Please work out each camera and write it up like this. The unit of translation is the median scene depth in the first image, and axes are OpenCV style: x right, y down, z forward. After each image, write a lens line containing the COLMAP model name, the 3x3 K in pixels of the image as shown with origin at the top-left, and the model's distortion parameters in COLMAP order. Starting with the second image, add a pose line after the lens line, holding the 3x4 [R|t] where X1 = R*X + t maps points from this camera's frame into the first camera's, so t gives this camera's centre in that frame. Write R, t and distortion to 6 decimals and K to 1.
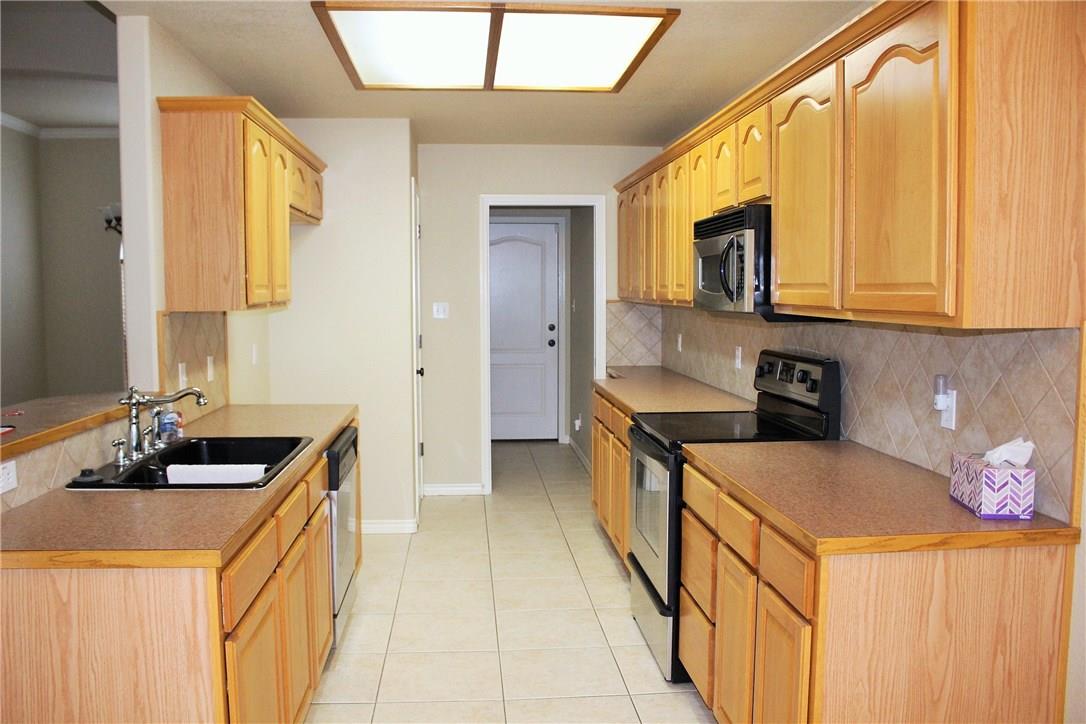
lens RADIAL K [[915.5, 0, 539.3], [0, 915.5, 364.9], [0, 0, 1]] dist [-0.154752, 0.138774]
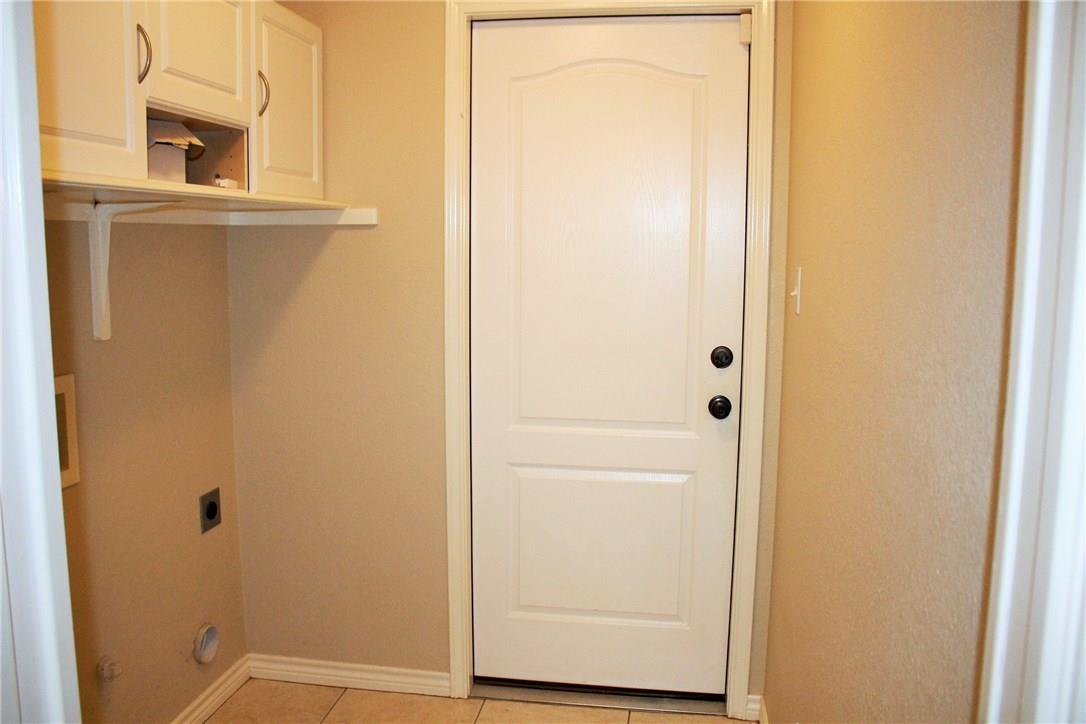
lens RADIAL K [[915.5, 0, 539.3], [0, 915.5, 364.9], [0, 0, 1]] dist [-0.154752, 0.138774]
pose [[0.971705, 0.040983, -0.232616, 0.025571], [-0.030729, 0.998397, 0.047536, -0.051650], [0.234191, -0.039043, 0.971406, 0.678296]]
